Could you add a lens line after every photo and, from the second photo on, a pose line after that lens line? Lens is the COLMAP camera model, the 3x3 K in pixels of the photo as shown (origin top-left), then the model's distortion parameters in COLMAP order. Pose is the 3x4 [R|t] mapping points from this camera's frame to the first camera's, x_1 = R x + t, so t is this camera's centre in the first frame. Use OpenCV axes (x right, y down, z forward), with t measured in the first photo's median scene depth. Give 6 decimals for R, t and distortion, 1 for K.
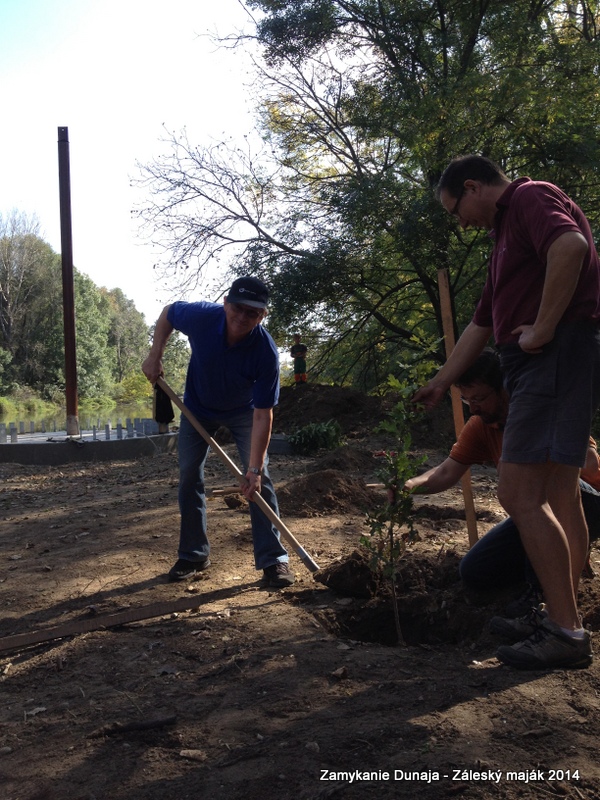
lens RADIAL K [[775.5, 0, 304.6], [0, 775.5, 398.1], [0, 0, 1]] dist [0.140355, -0.341458]
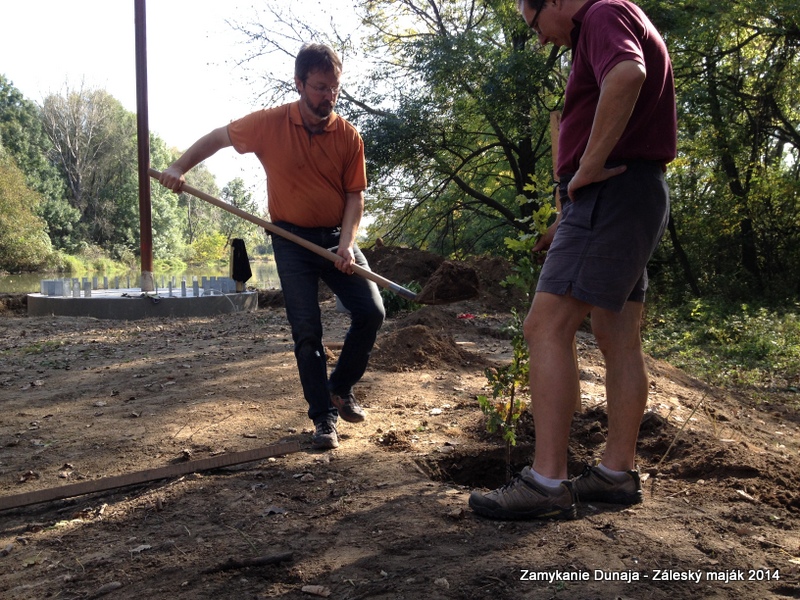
lens RADIAL K [[775.5, 0, 400.9], [0, 775.5, 303.0], [0, 0, 1]] dist [0.140355, -0.341458]
pose [[0.999257, 0.020599, 0.032576, -0.009200], [-0.022122, 0.998646, 0.047089, 0.007129], [-0.031562, -0.047775, 0.998359, 0.007807]]
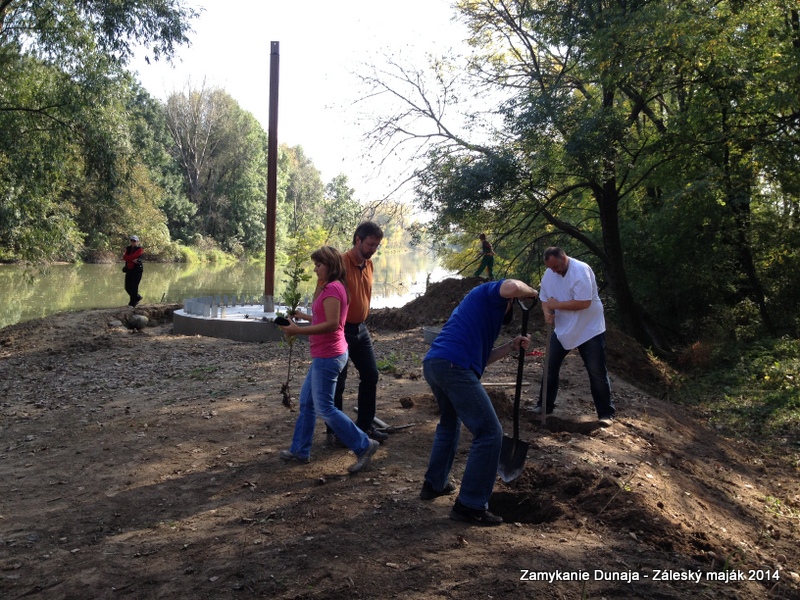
lens RADIAL K [[784.8, 0, 409.5], [0, 784.8, 311.1], [0, 0, 1]] dist [0.158405, -0.363999]
pose [[0.994428, 0.072482, -0.076543, 0.002505], [-0.066792, 0.994985, 0.074451, -0.048114], [0.081556, -0.068924, 0.994283, -0.132387]]
